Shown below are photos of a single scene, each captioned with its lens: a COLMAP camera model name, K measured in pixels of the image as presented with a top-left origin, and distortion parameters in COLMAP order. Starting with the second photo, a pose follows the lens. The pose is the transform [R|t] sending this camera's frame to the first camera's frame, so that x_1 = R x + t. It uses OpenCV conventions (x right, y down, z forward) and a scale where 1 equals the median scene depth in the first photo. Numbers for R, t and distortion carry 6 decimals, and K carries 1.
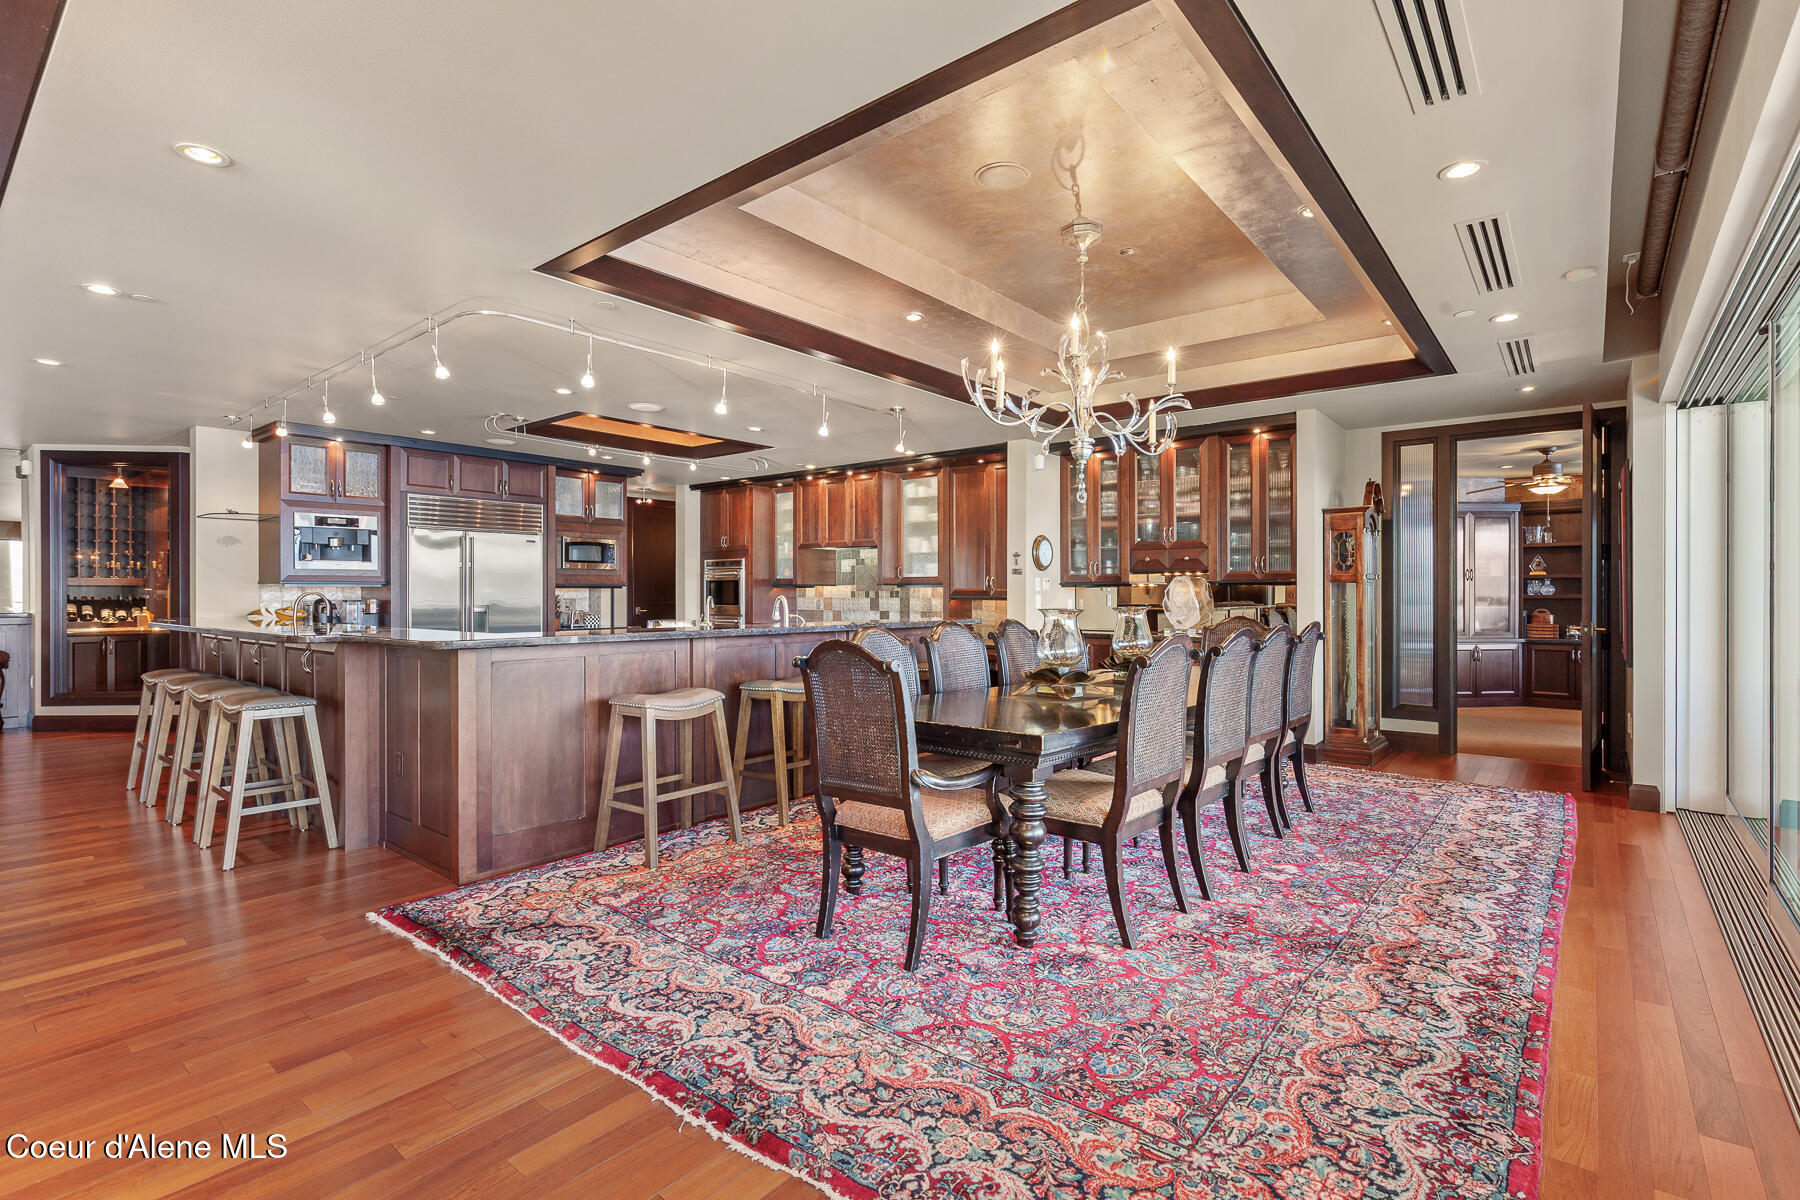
lens RADIAL K [[848.9, 0, 917.1], [0, 848.9, 594.3], [0, 0, 1]] dist [-0.001804, -0.001335]
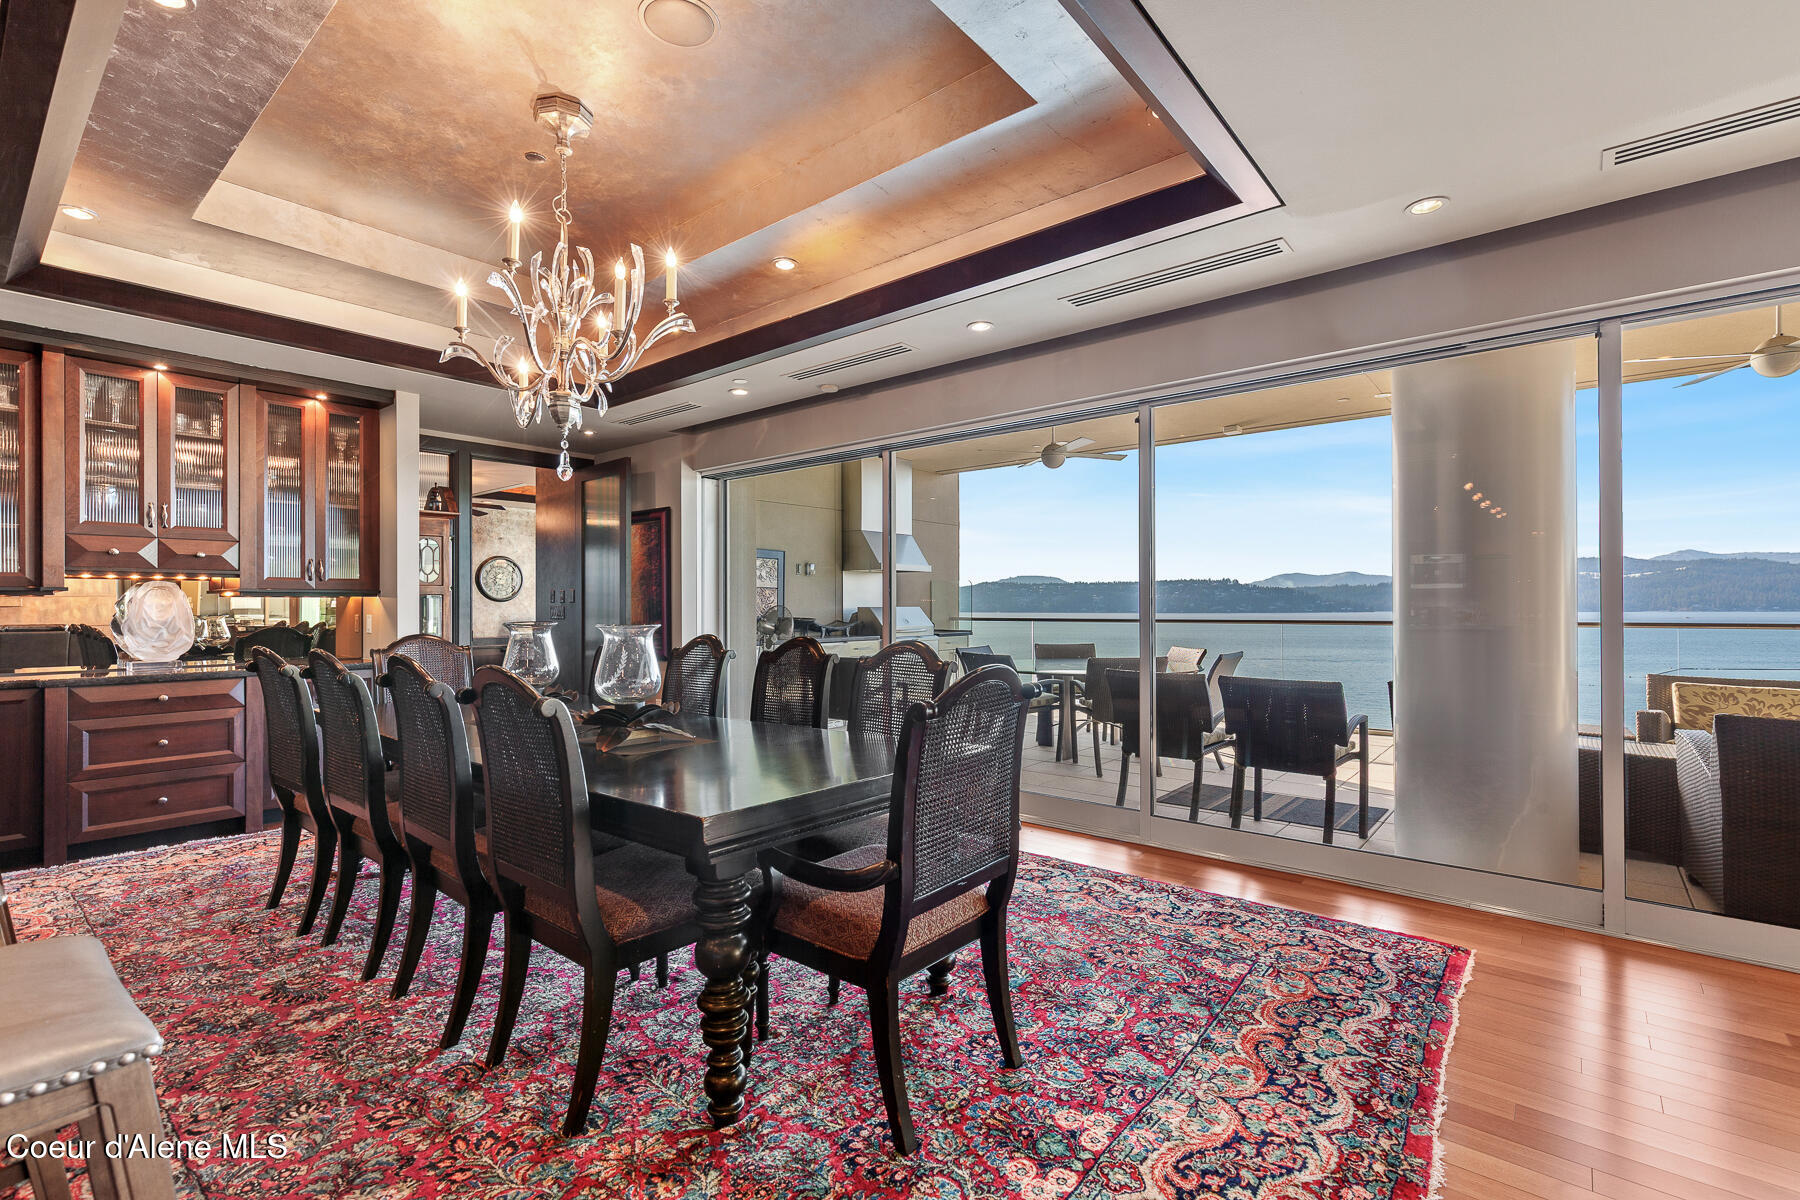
lens RADIAL K [[812.6, 0, 910.3], [0, 812.6, 597.9], [0, 0, 1]] dist [-0.000092, -0.000706]
pose [[0.009166, 0.012032, 0.999886, -0.296405], [0.007879, 0.999896, -0.012104, 0.003813], [-0.999927, 0.007989, 0.009070, 0.413173]]
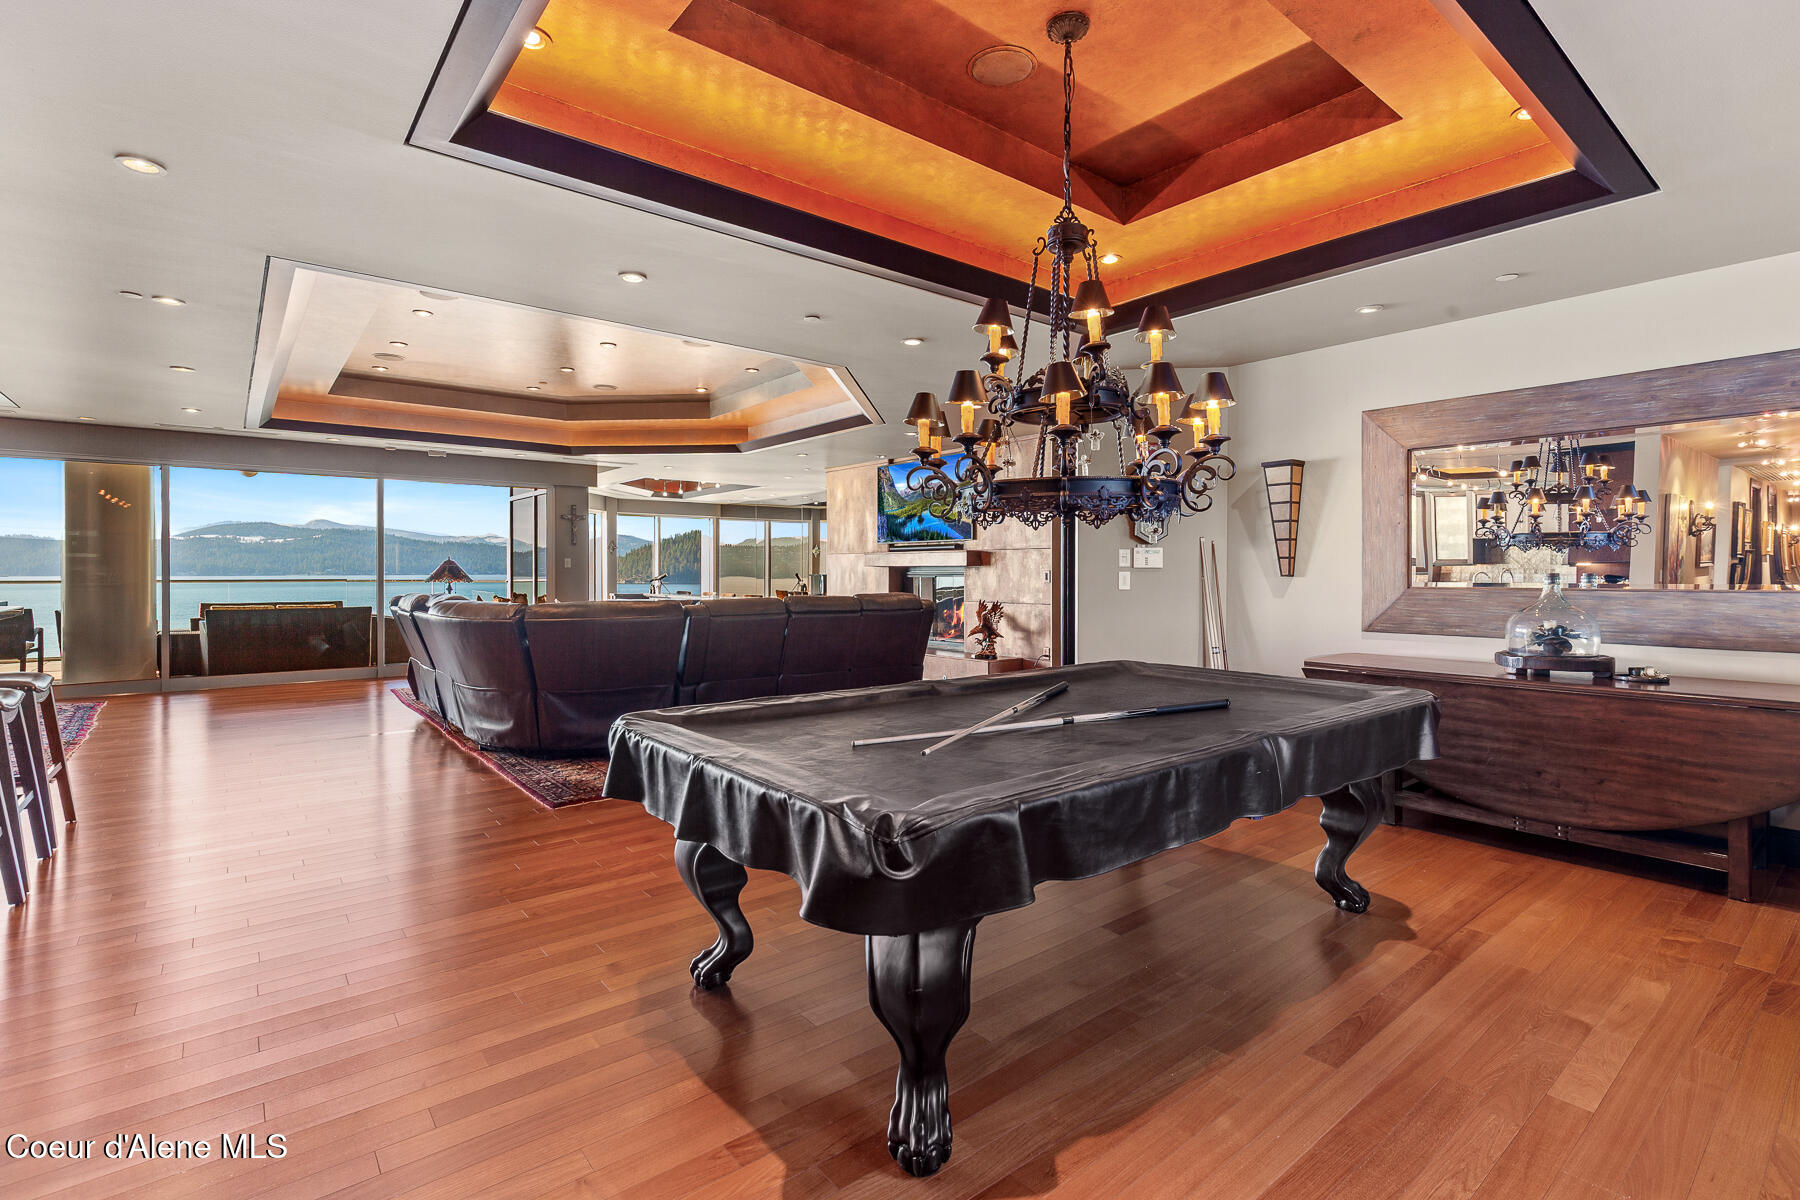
lens RADIAL K [[812.6, 0, 889.7], [0, 812.6, 577.5], [0, 0, 1]] dist [-0.000092, -0.000706]
pose [[-0.979716, -0.004604, 0.200338, -1.074417], [-0.002566, 0.999942, 0.010435, 0.000050], [-0.200374, 0.009710, -0.979671, 0.953799]]
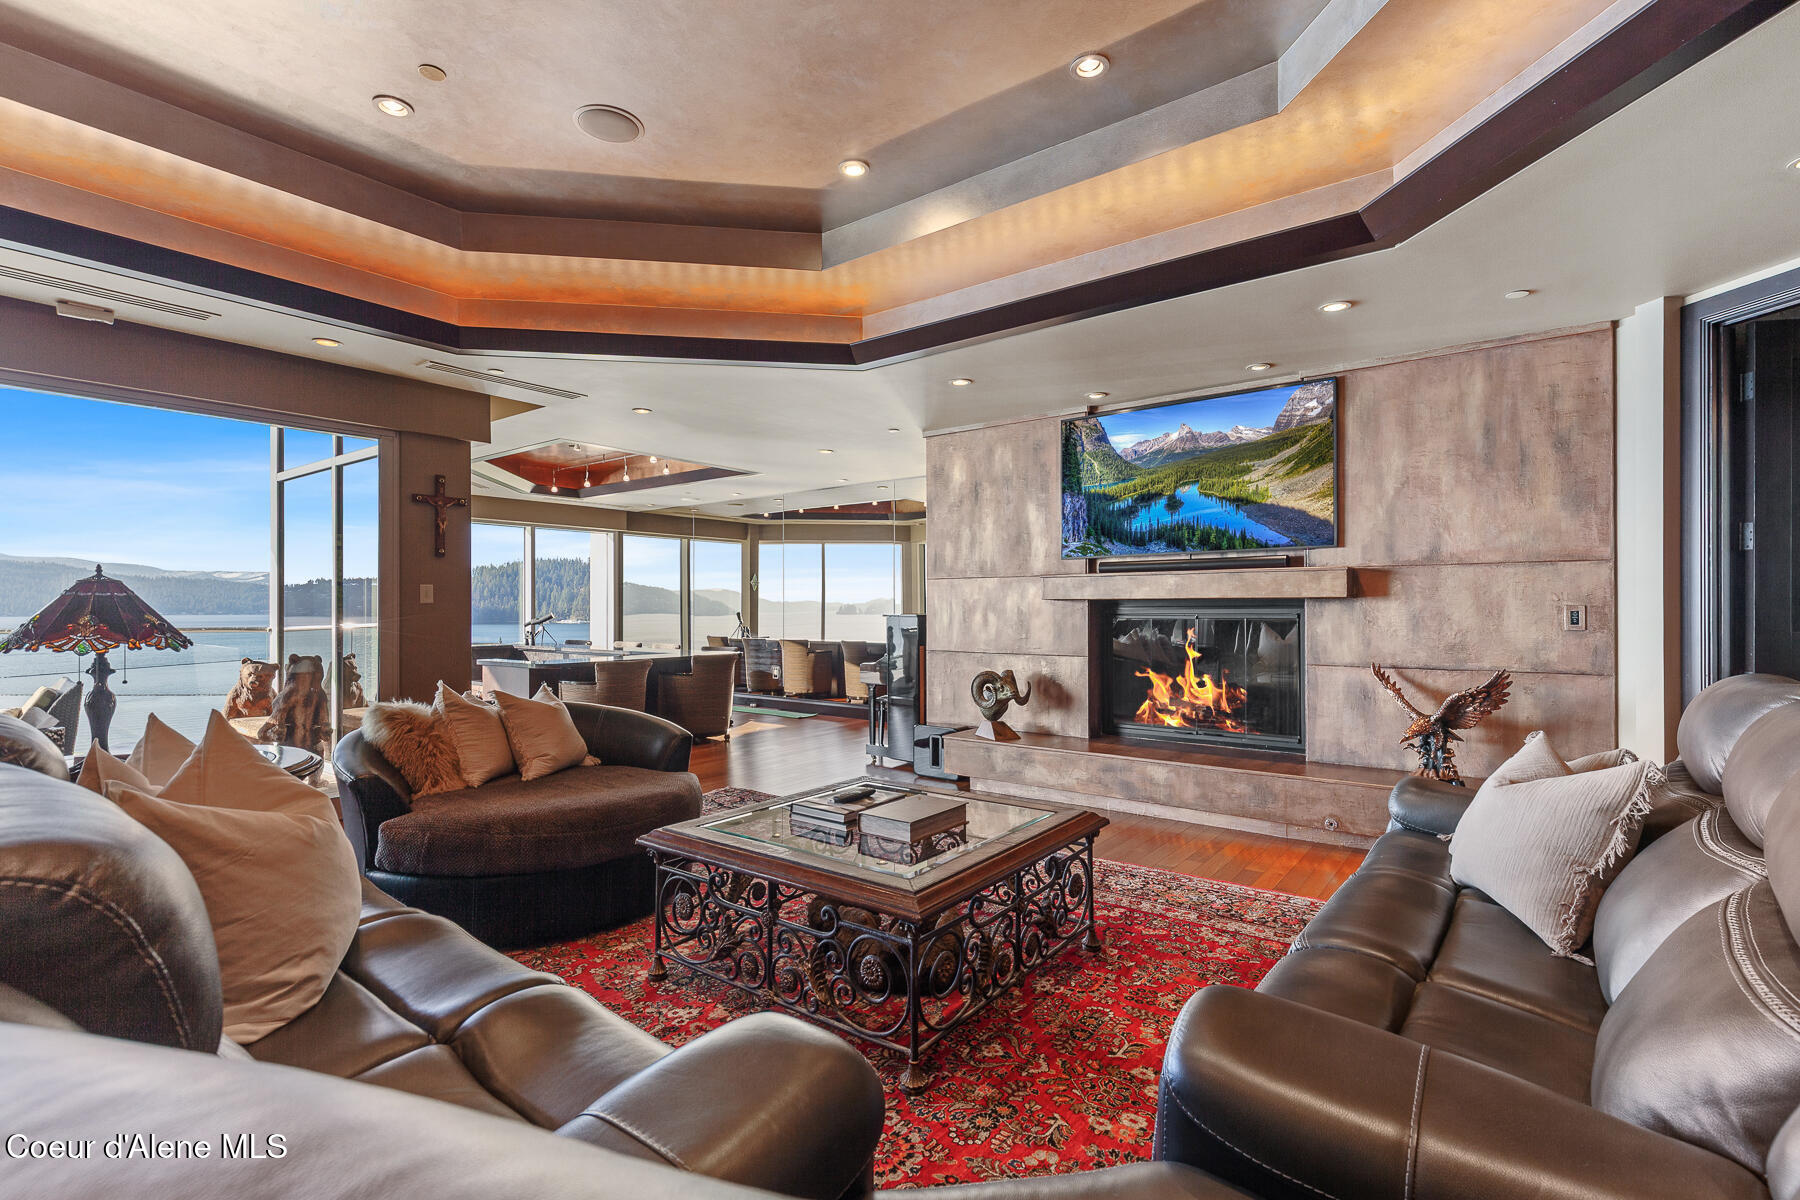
lens RADIAL K [[812.6, 0, 909.3], [0, 812.6, 609.0], [0, 0, 1]] dist [-0.000092, -0.000706]
pose [[-0.999529, 0.001777, -0.030652, -0.609154], [0.001598, 0.999982, 0.005856, 0.000103], [0.030662, 0.005805, -0.999513, 0.354359]]
